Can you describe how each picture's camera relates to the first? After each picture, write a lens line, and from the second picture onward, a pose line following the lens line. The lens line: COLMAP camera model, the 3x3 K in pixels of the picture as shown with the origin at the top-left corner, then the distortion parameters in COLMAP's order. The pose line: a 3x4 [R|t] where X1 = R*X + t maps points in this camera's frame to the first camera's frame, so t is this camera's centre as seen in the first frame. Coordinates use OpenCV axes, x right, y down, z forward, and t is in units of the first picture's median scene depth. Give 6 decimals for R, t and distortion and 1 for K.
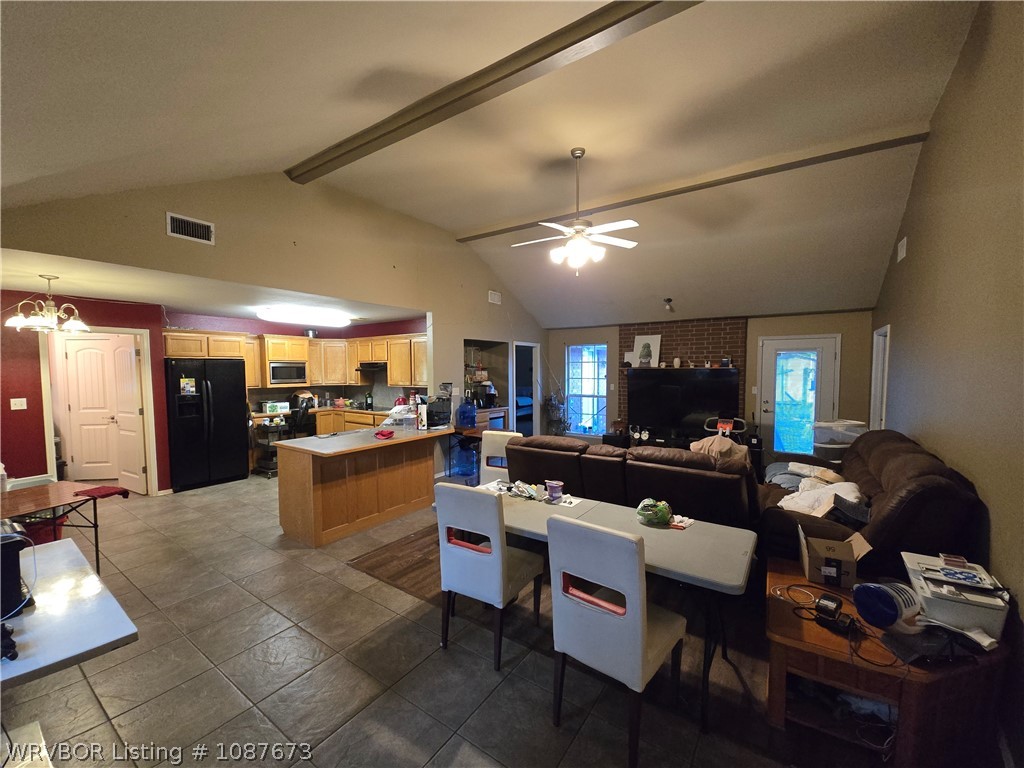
lens RADIAL K [[417.7, 0, 498.6], [0, 417.7, 387.4], [0, 0, 1]] dist [-0.000985, -0.000030]
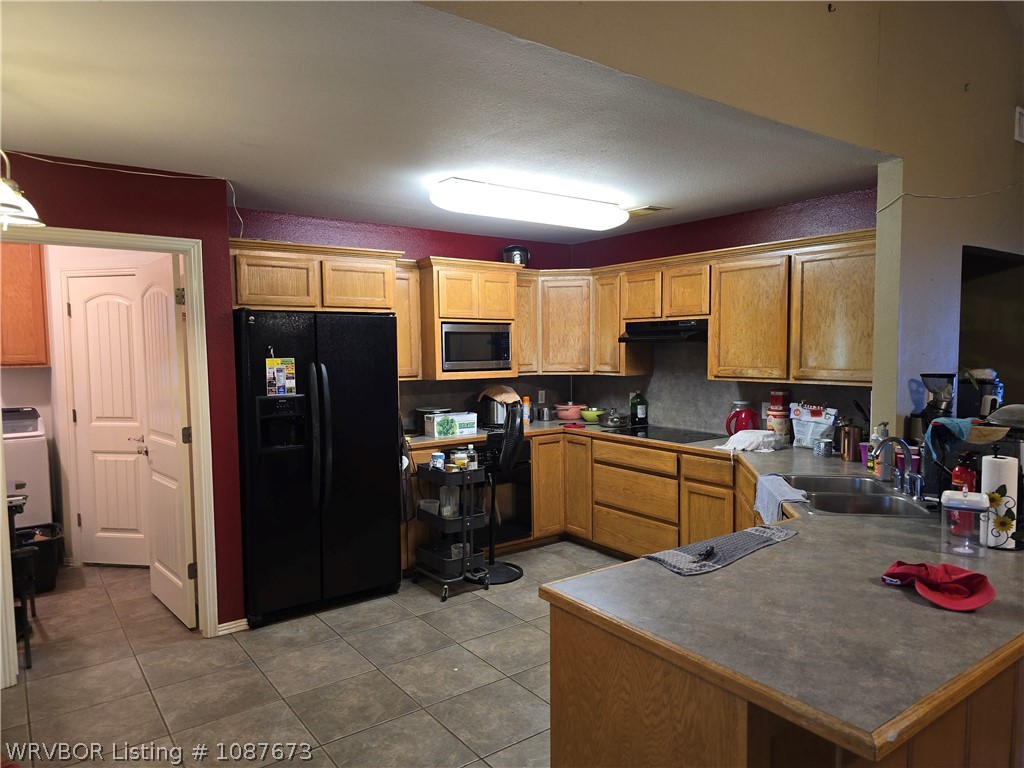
lens RADIAL K [[680.7, 0, 512.0], [0, 680.7, 384.0], [0, 0, 1]] dist [0.030301, -0.002855]
pose [[0.950454, 0.015218, -0.310492, -0.256472], [-0.011366, 0.999834, 0.014212, -0.005878], [0.310656, -0.009979, 0.950470, 0.347011]]
